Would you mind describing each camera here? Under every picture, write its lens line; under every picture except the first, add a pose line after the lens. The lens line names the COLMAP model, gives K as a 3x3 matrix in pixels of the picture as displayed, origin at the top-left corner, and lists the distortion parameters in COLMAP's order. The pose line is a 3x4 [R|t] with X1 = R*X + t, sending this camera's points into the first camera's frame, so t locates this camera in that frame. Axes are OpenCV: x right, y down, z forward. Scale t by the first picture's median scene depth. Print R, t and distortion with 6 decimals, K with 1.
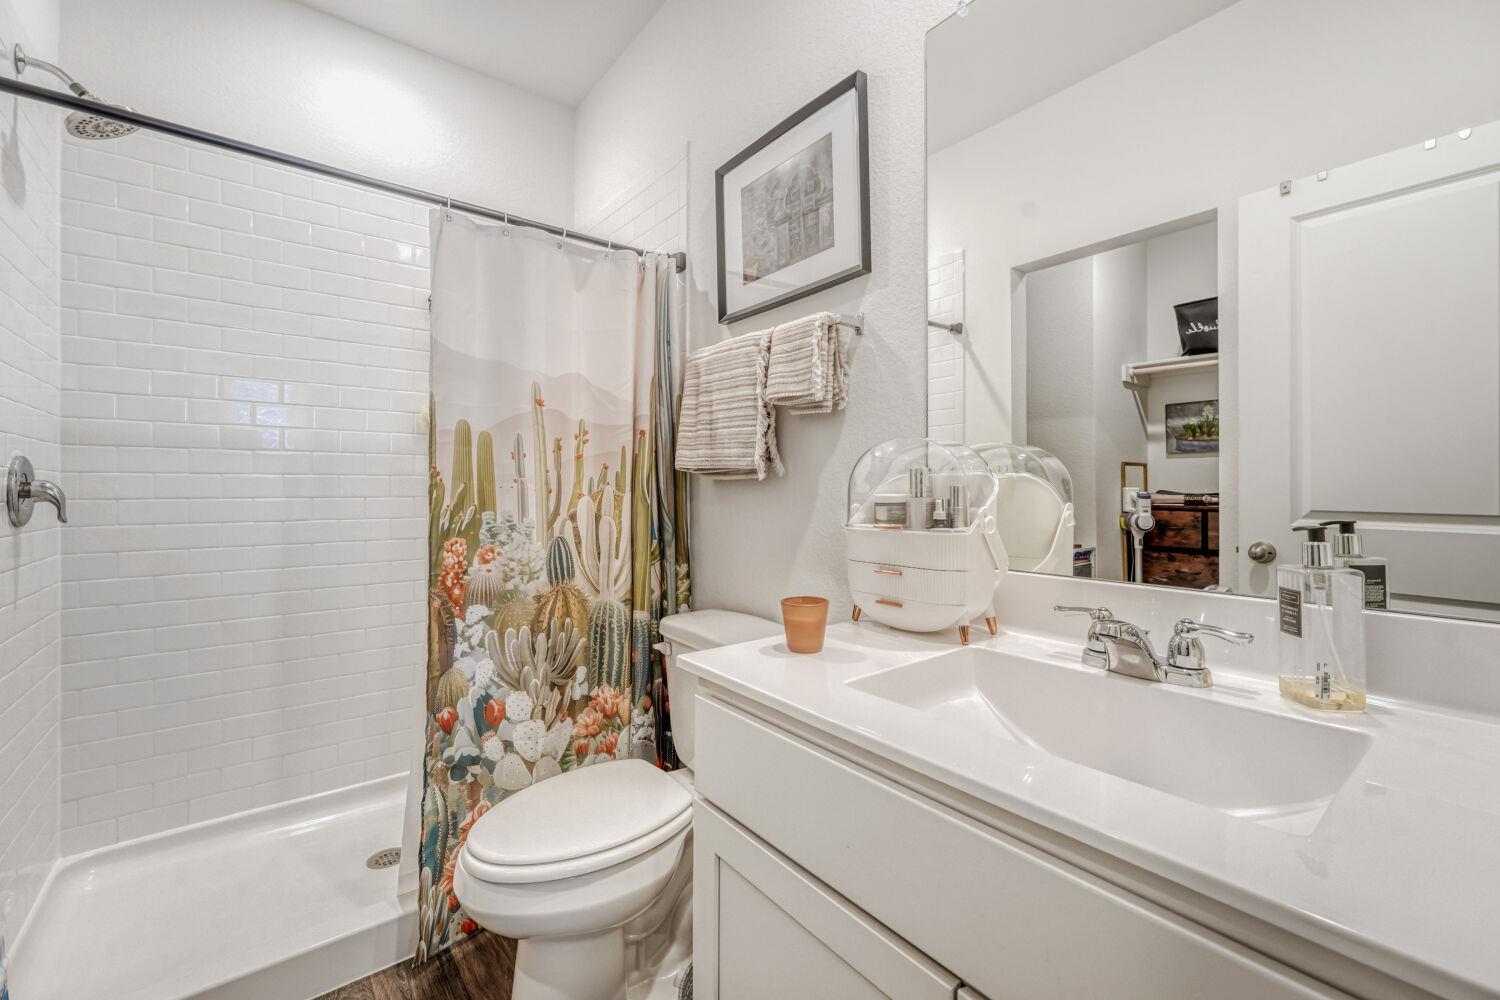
lens RADIAL K [[614.2, 0, 750.1], [0, 614.2, 493.5], [0, 0, 1]] dist [-0.000747, 0.000226]
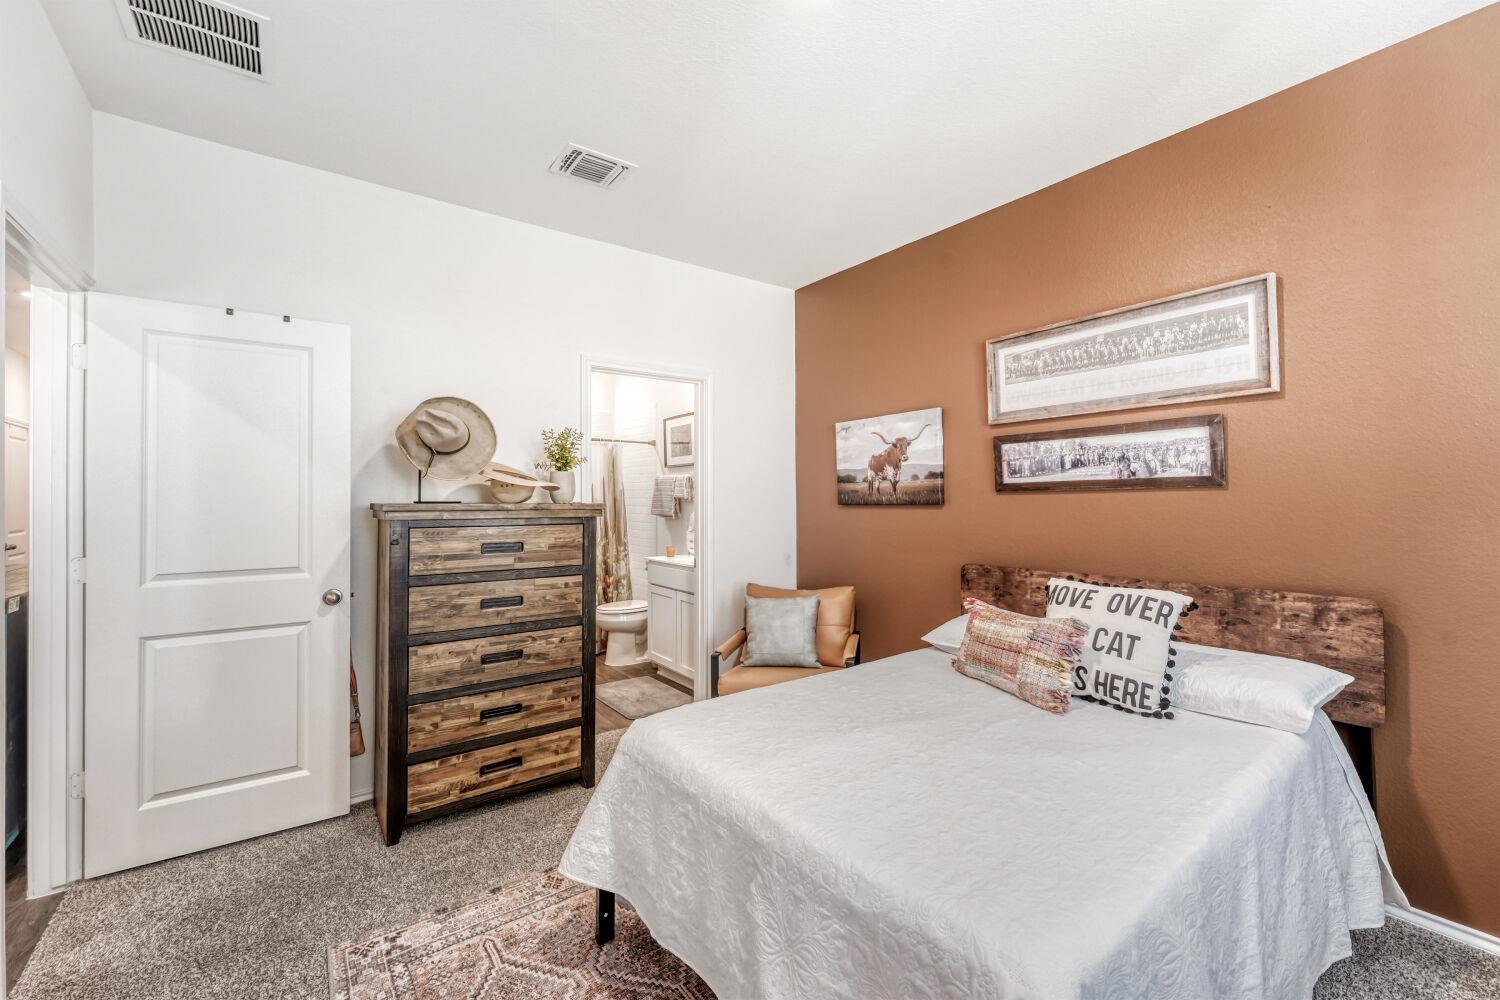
lens RADIAL K [[614.2, 0, 750.0], [0, 614.2, 495.7], [0, 0, 1]] dist [-0.000747, 0.000226]
pose [[0.999360, -0.006627, -0.035155, 0.580321], [0.006406, 0.999959, -0.006381, -0.131170], [0.035196, 0.006151, 0.999362, -2.490478]]
